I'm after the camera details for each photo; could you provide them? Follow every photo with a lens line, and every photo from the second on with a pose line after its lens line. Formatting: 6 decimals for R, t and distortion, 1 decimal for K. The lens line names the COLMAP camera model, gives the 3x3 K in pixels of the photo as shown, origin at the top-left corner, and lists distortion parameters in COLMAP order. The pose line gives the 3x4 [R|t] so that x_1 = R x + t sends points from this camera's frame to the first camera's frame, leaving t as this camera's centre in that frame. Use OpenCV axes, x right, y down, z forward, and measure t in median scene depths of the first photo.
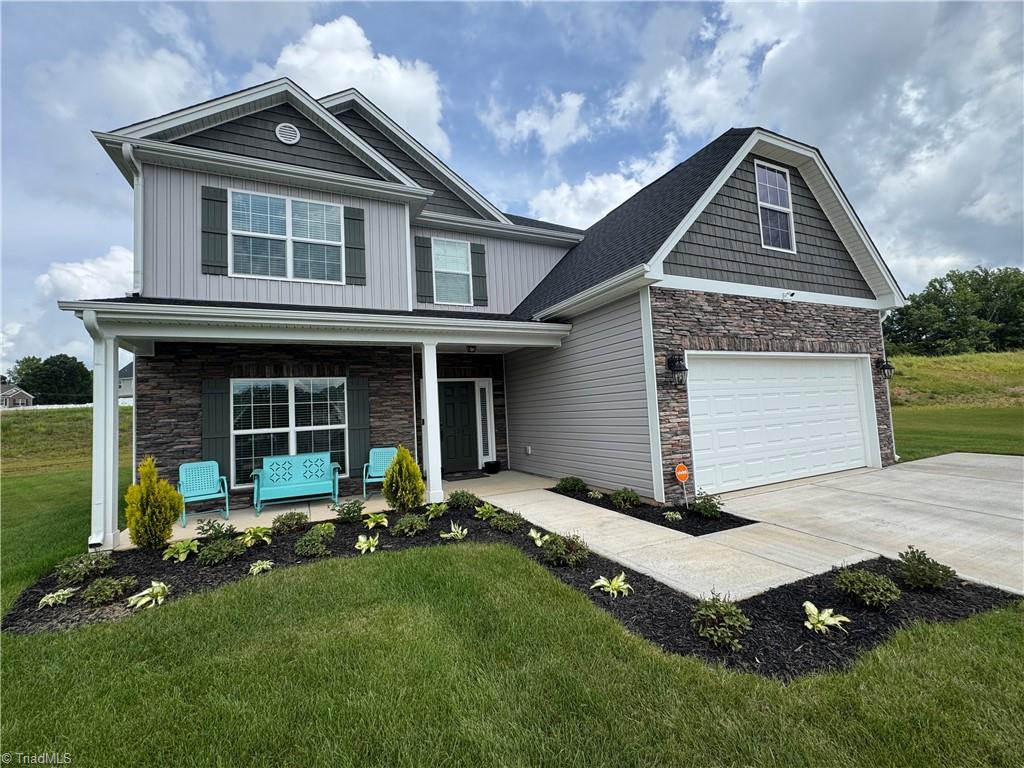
lens RADIAL K [[442.2, 0, 514.7], [0, 442.2, 384.7], [0, 0, 1]] dist [-0.004063, 0.000321]
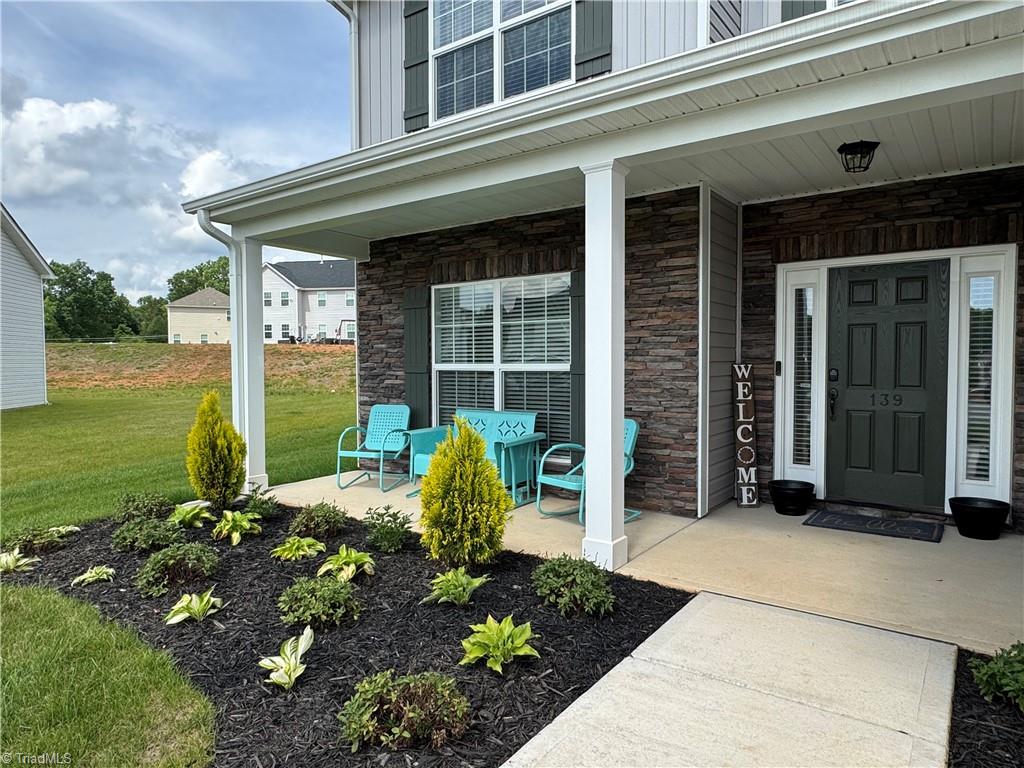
lens RADIAL K [[653.3, 0, 512.7], [0, 653.3, 385.7], [0, 0, 1]] dist [0.000157, 0.000382]
pose [[0.453287, 0.083333, -0.887461, 0.278512], [0.034883, 0.993199, 0.111079, 0.028807], [0.890682, -0.081308, 0.447298, 0.614911]]
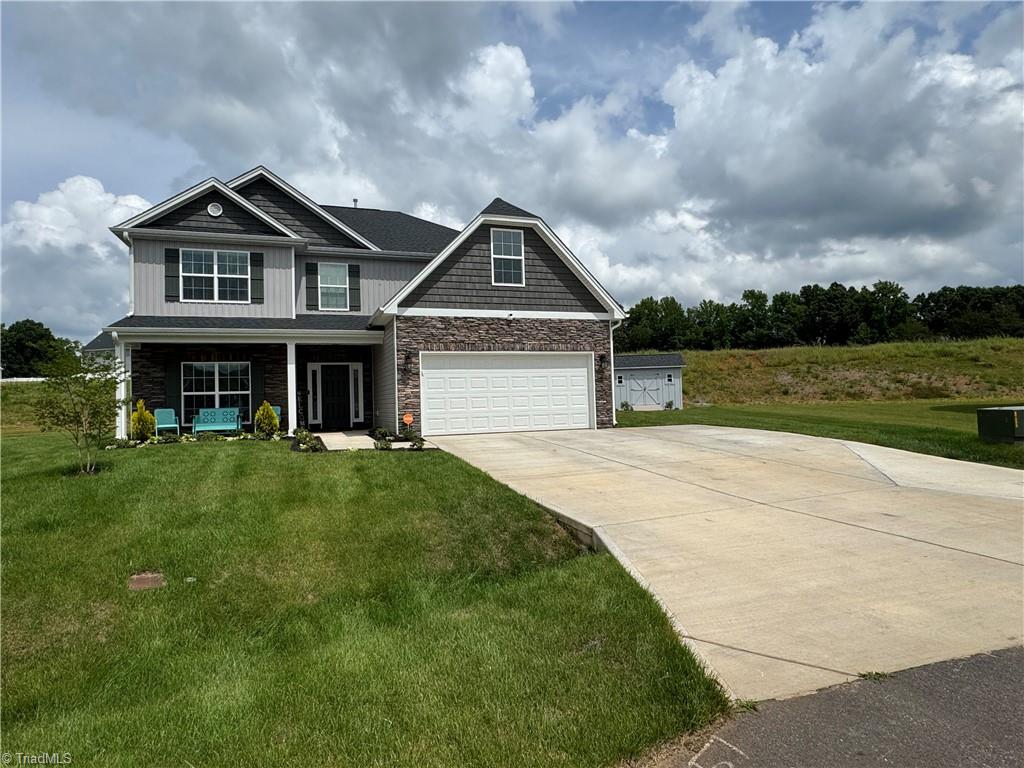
lens RADIAL K [[607.4, 0, 512.1], [0, 607.4, 386.7], [0, 0, 1]] dist [0.003093, 0.000629]
pose [[0.992673, 0.021419, -0.118914, 0.857611], [-0.016720, 0.999045, 0.040372, -0.032946], [0.119665, -0.038088, 0.992083, -1.118931]]
